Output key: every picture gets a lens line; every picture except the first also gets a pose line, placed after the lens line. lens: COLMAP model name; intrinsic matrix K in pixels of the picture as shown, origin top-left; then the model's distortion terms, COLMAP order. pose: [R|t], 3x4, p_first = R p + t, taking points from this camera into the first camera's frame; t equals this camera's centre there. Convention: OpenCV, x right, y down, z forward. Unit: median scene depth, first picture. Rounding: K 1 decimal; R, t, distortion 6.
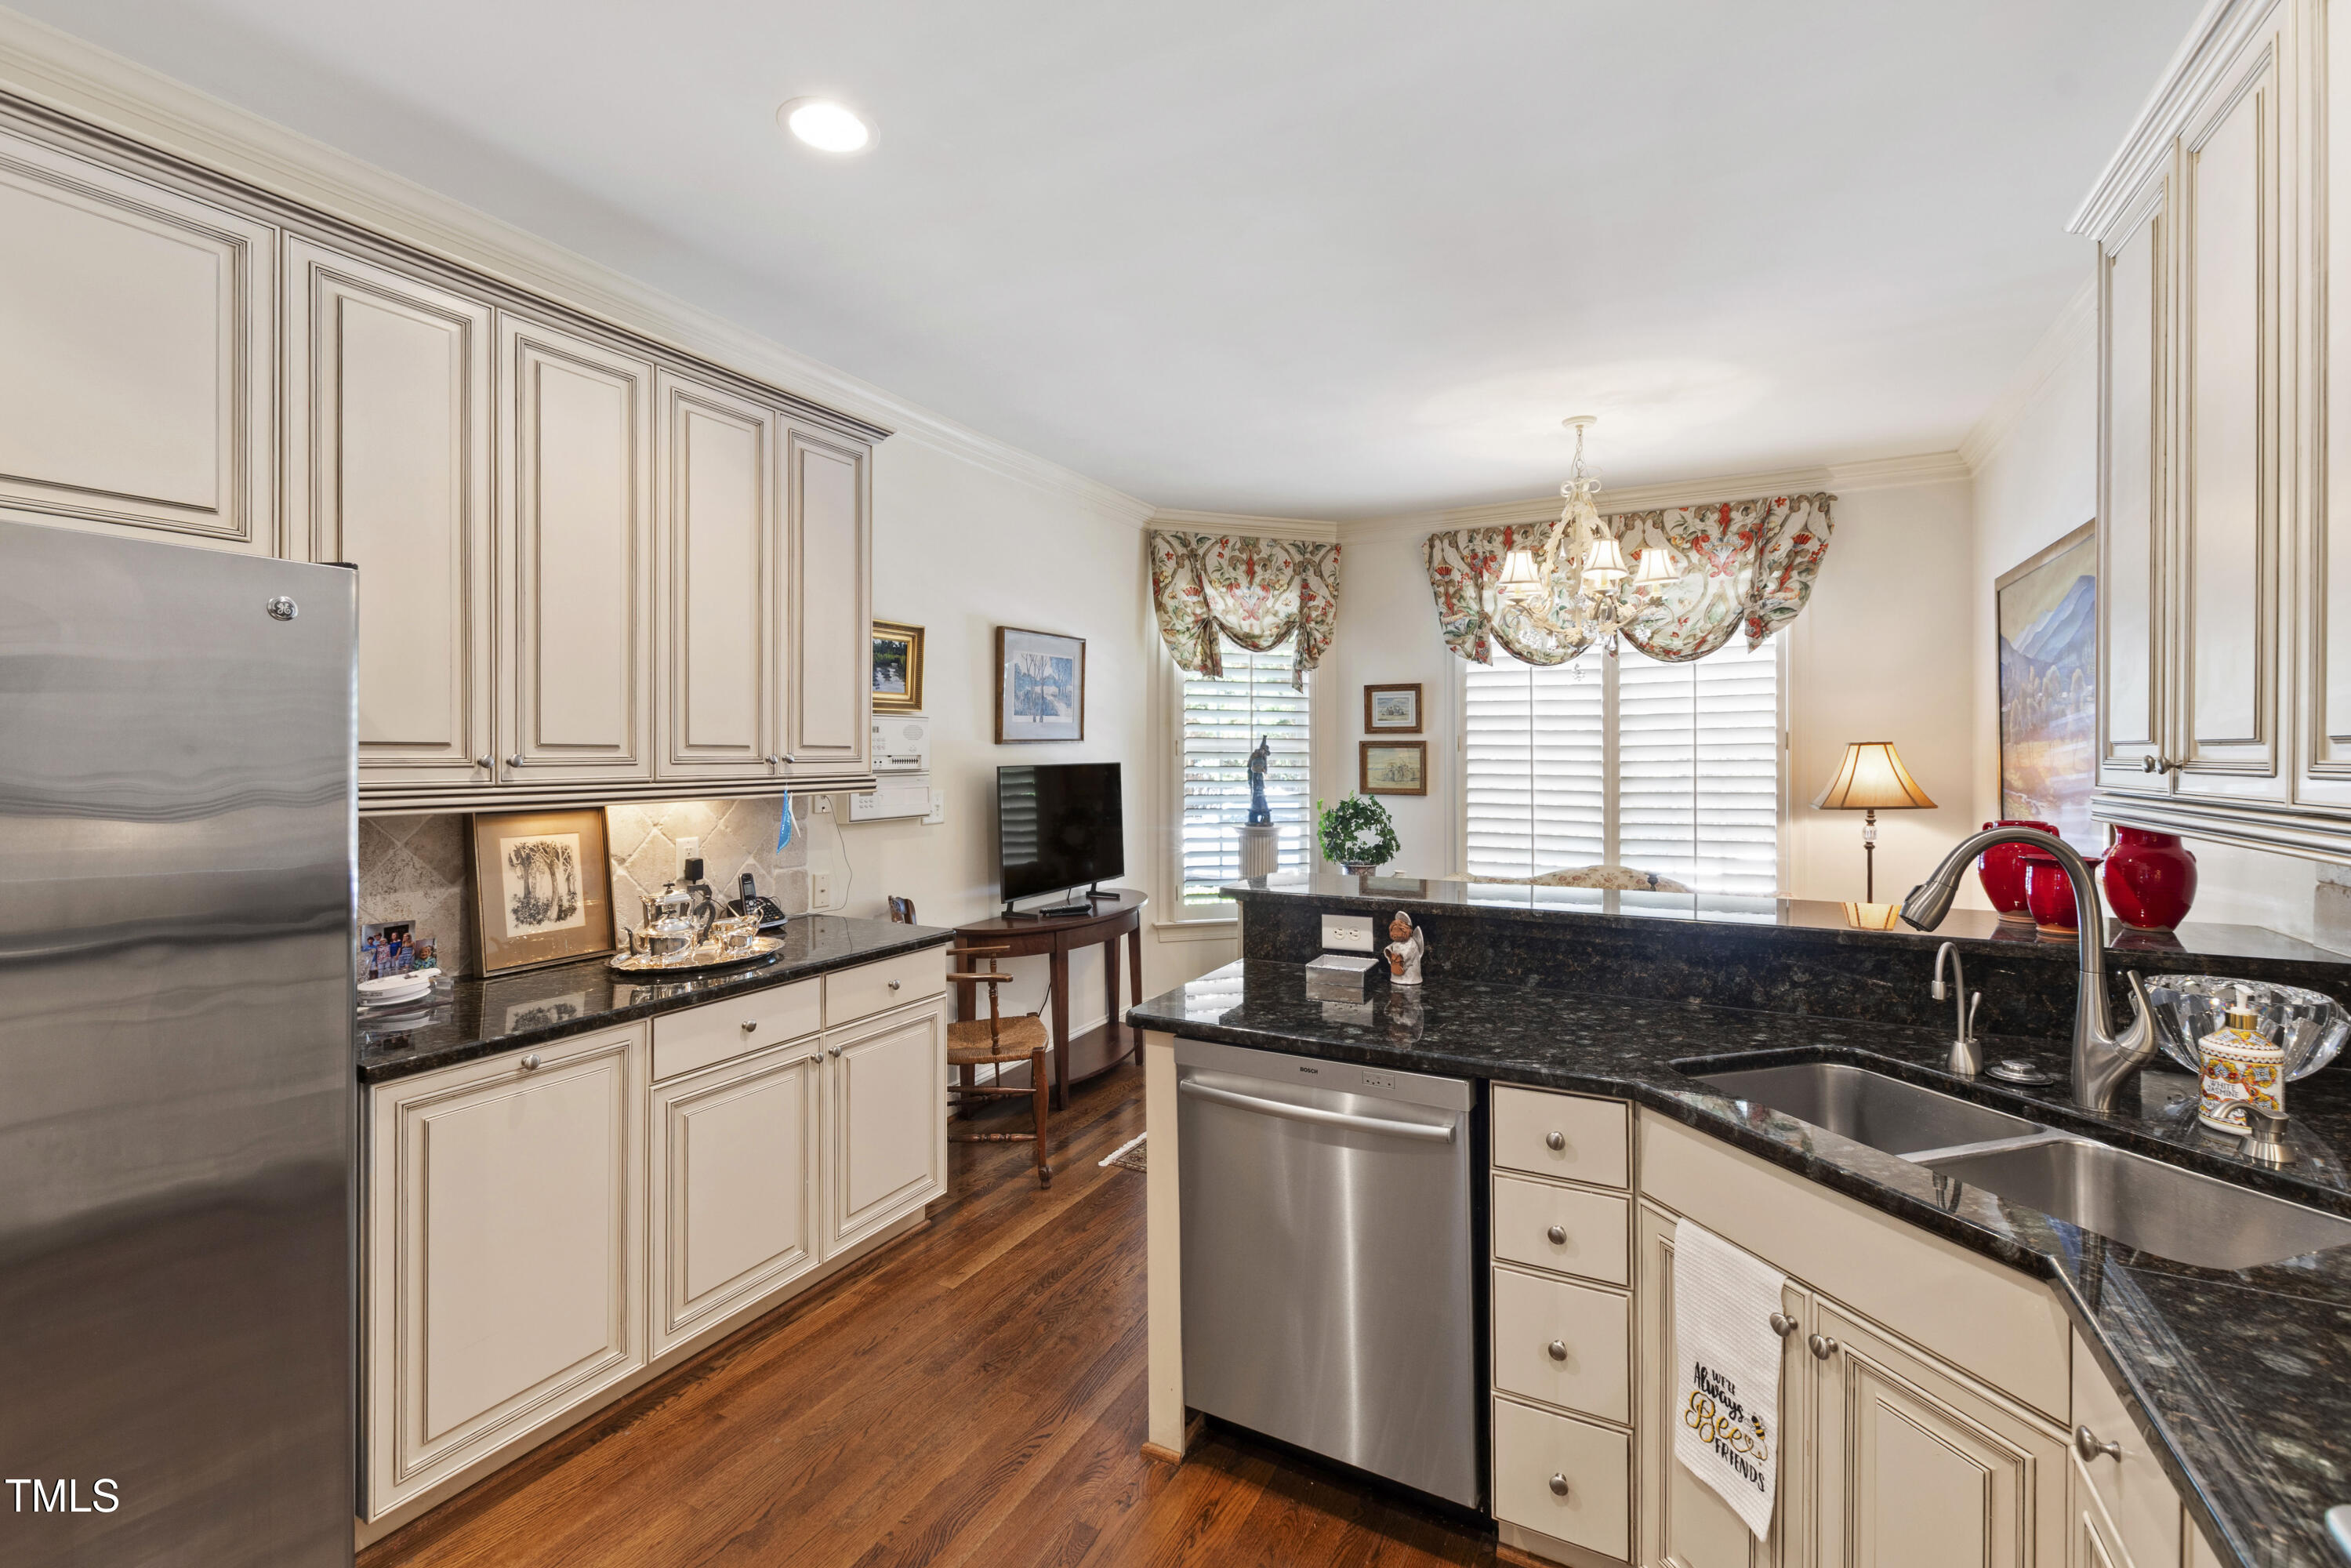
lens RADIAL K [[1028.9, 0, 1172.8], [0, 1028.9, 750.7], [0, 0, 1]] dist [0.005247, -0.002231]
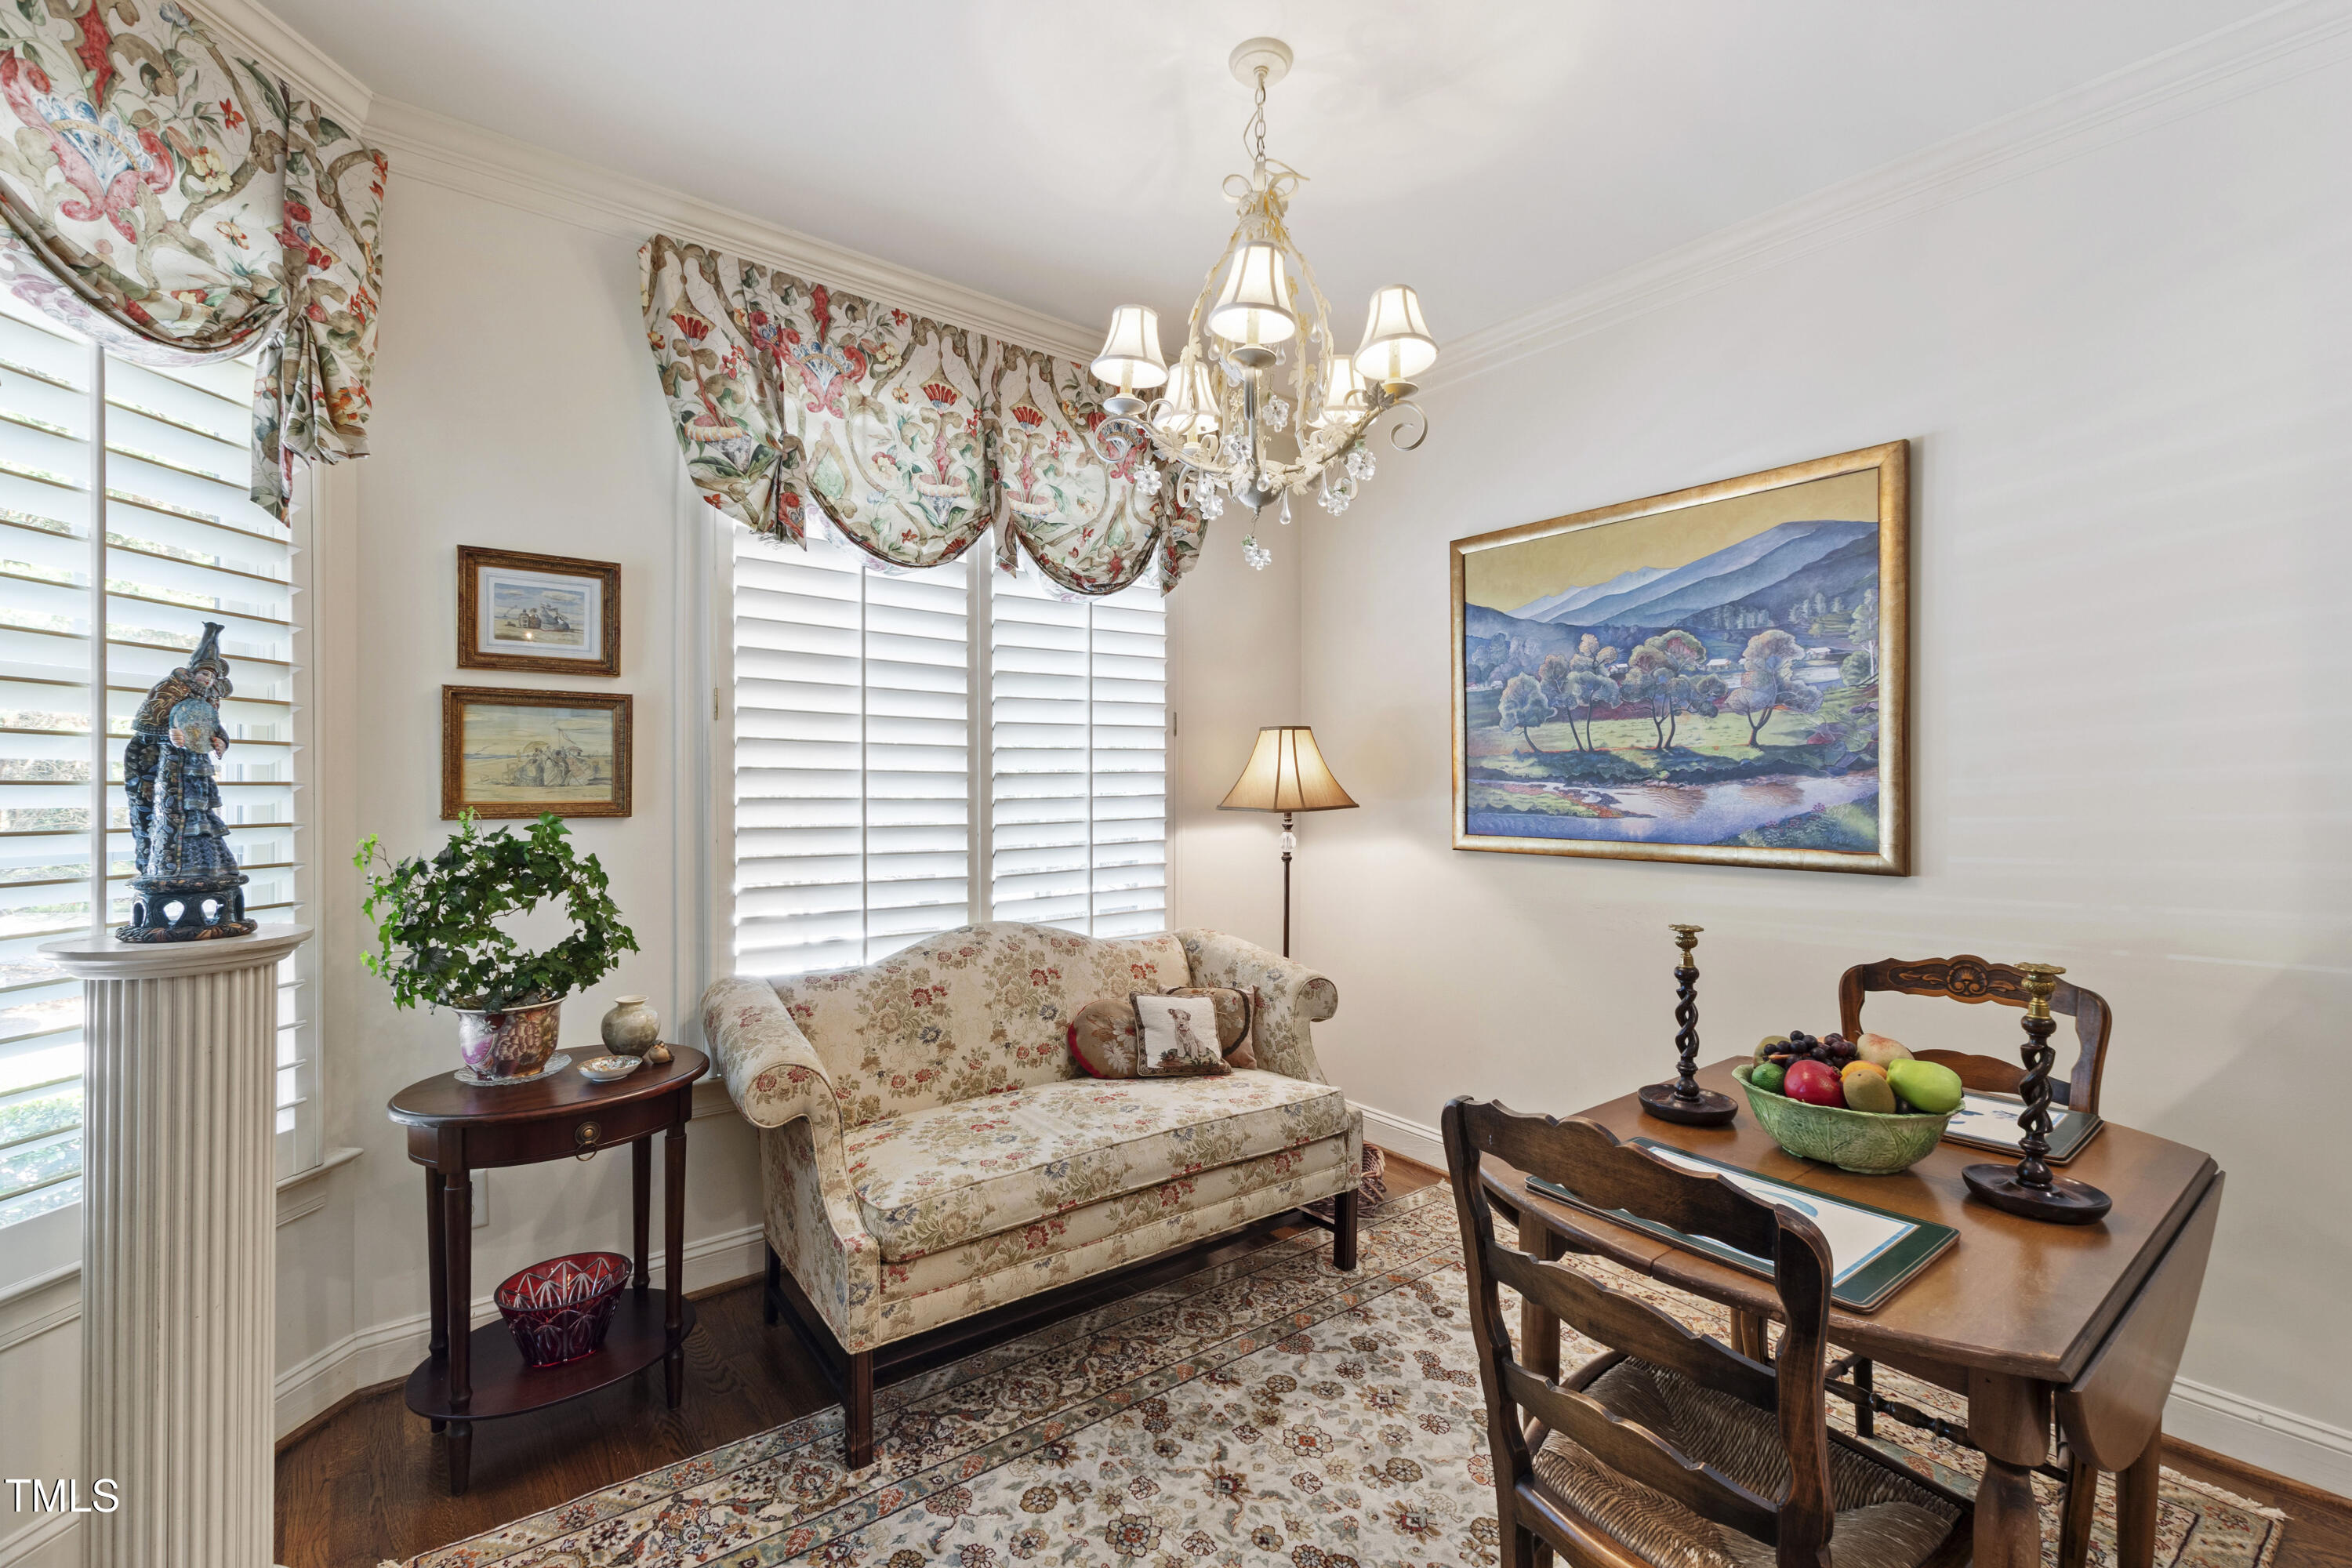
lens RADIAL K [[1029.3, 0, 1187.5], [0, 1029.3, 782.9], [0, 0, 1]] dist [0.005247, -0.002231]
pose [[0.392014, 0.001230, 0.919958, -0.074111], [-0.002901, 0.999996, -0.000101, 0.029381], [-0.919955, -0.002629, 0.392016, 0.631384]]
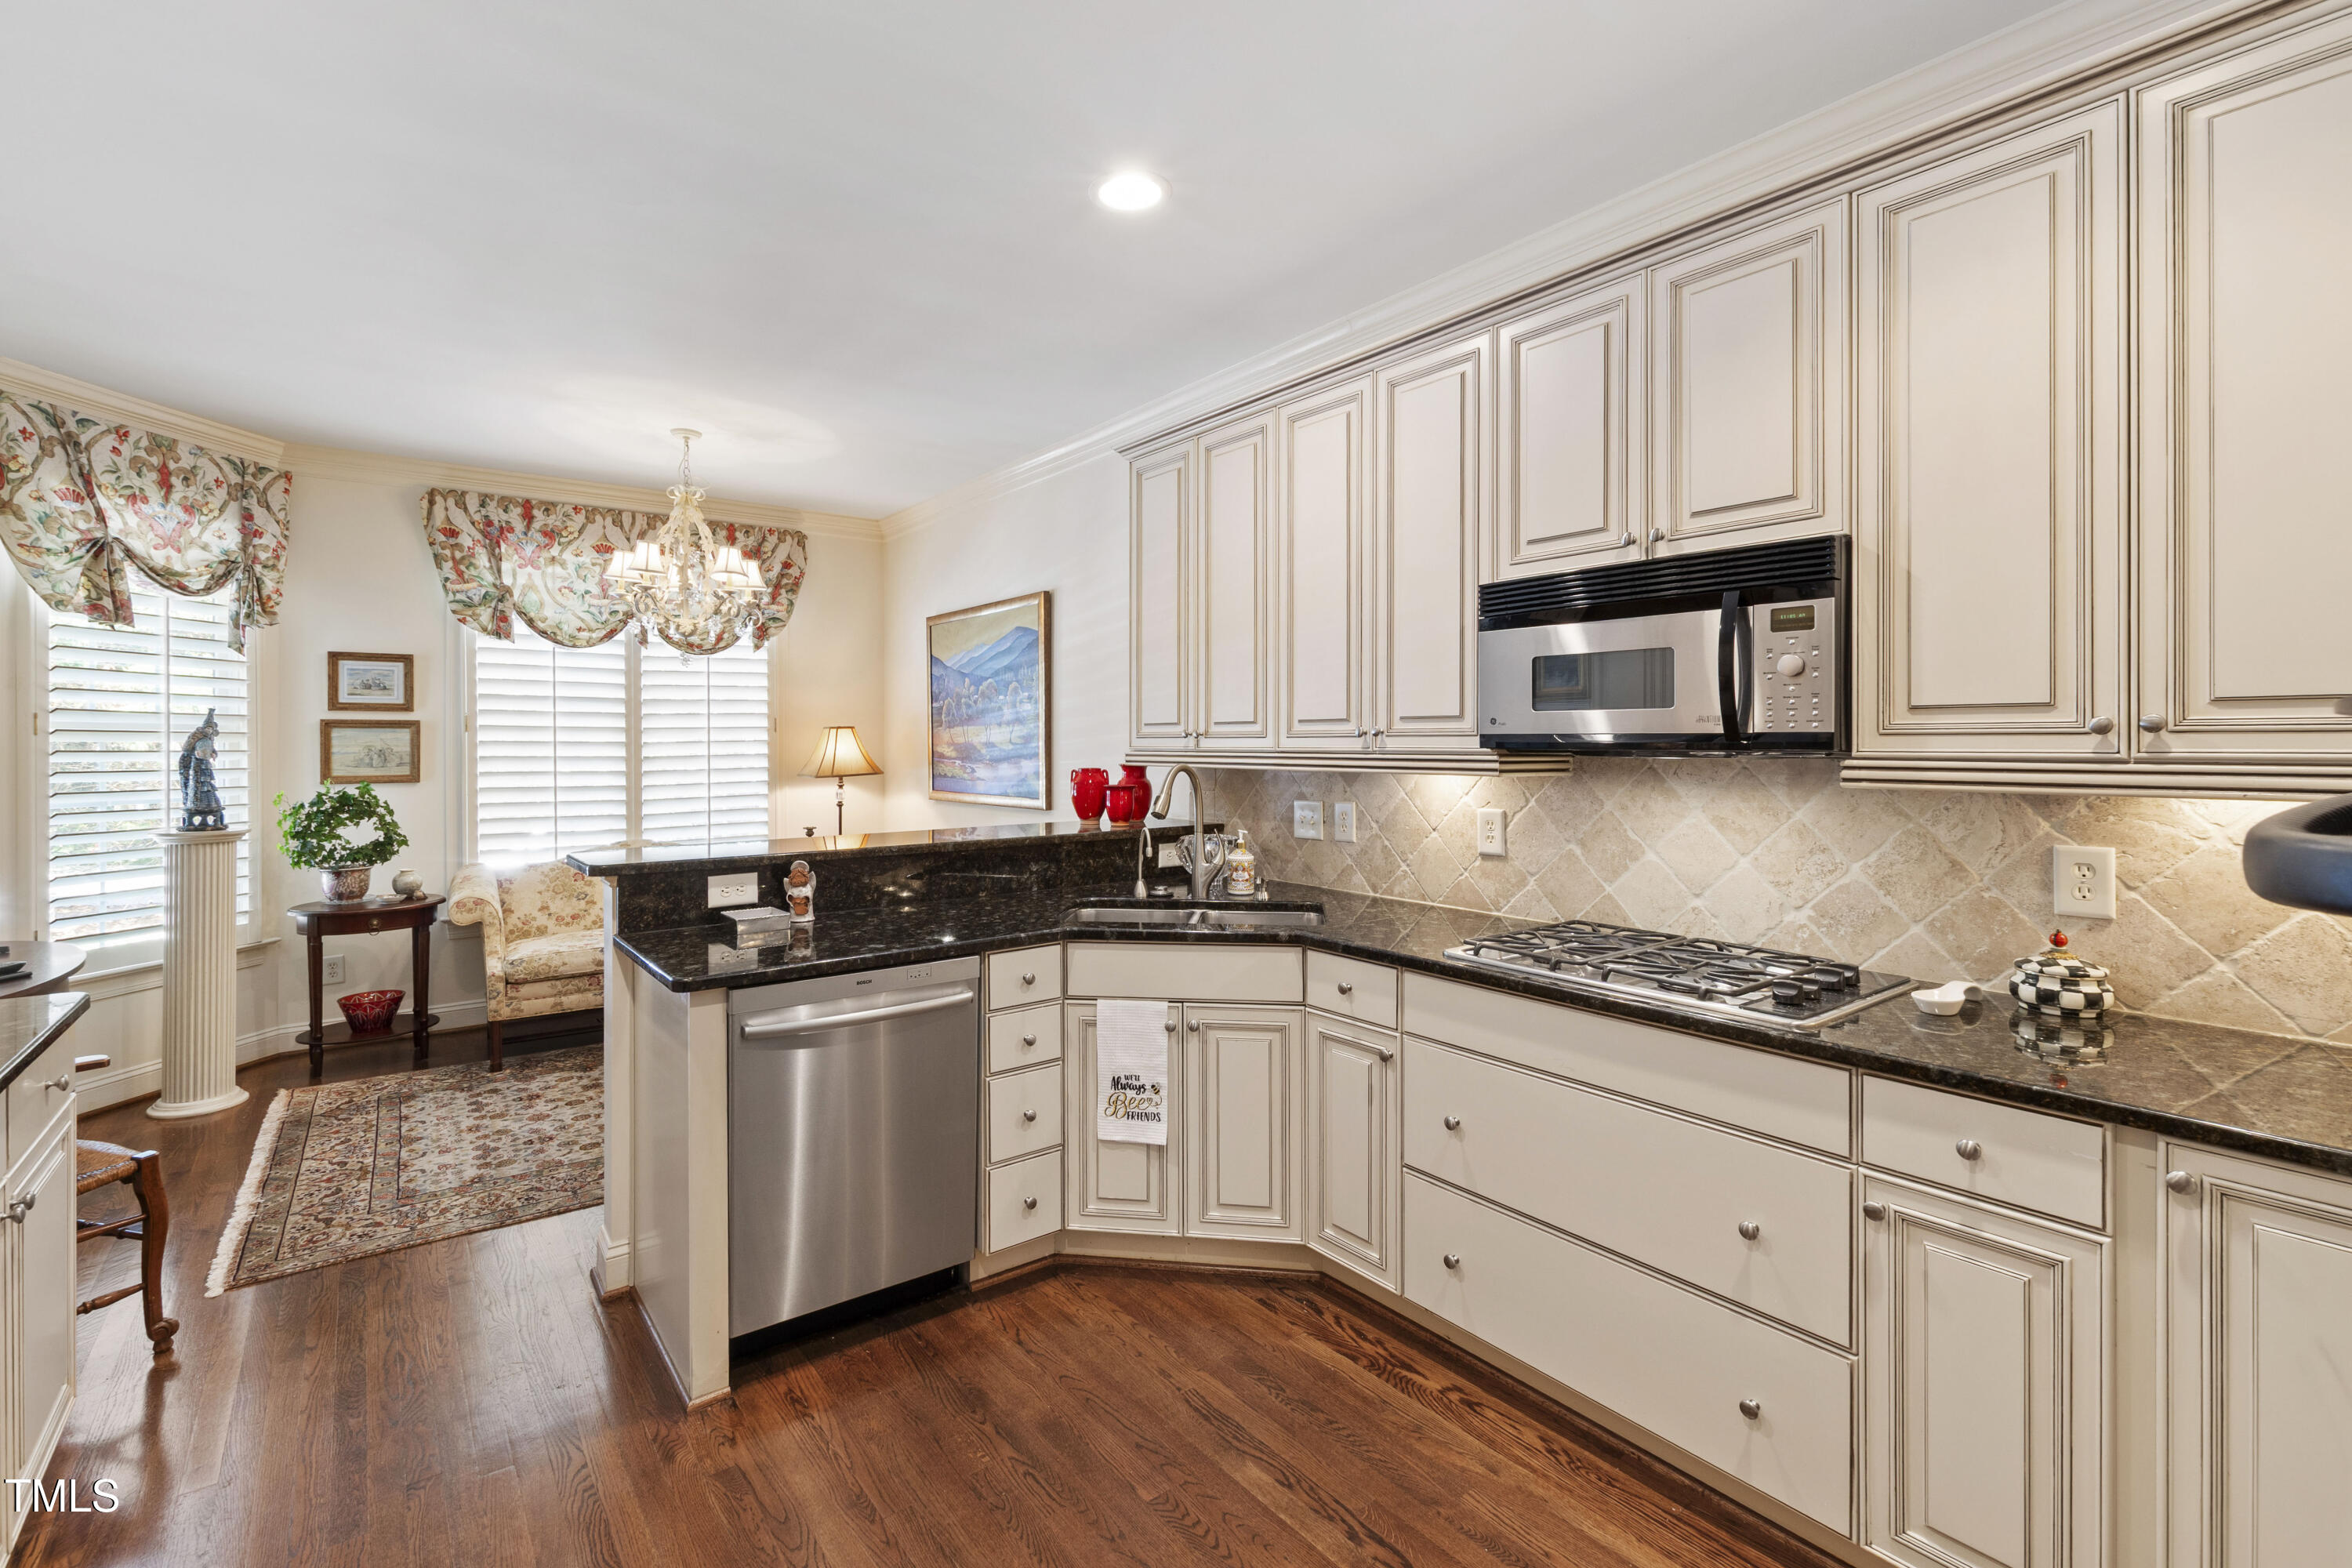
lens RADIAL K [[1029.3, 0, 1144.7], [0, 1029.3, 739.2], [0, 0, 1]] dist [0.005247, -0.002231]
pose [[0.415890, 0.000983, 0.909414, -0.313844], [0.000874, 0.999999, -0.001481, 0.008838], [-0.909414, 0.001411, 0.415889, 0.070186]]
